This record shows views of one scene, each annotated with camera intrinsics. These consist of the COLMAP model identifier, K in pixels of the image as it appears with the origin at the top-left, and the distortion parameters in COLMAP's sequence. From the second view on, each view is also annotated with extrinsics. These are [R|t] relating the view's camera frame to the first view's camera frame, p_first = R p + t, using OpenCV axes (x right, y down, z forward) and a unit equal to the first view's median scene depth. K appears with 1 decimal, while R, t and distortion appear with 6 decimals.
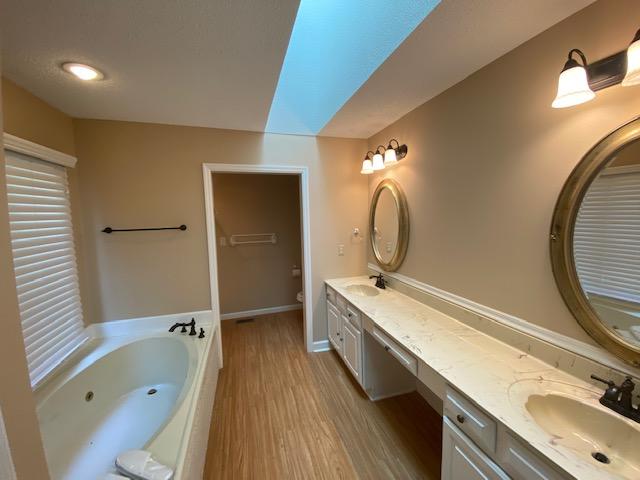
lens RADIAL K [[256.8, 0, 322.1], [0, 256.8, 237.3], [0, 0, 1]] dist [0.037380, -0.034147]
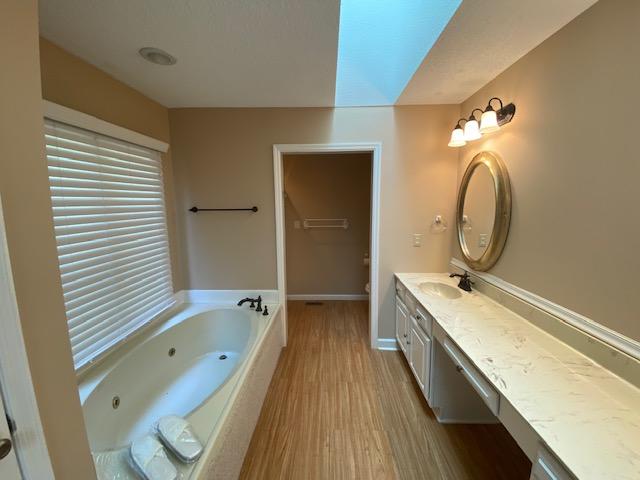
lens RADIAL K [[256.8, 0, 322.1], [0, 256.8, 237.3], [0, 0, 1]] dist [0.037380, -0.034147]
pose [[0.946165, 0.059153, -0.318234, 0.057842], [-0.043380, 0.997464, 0.056432, 0.006658], [0.320765, -0.039589, 0.946331, 0.101465]]
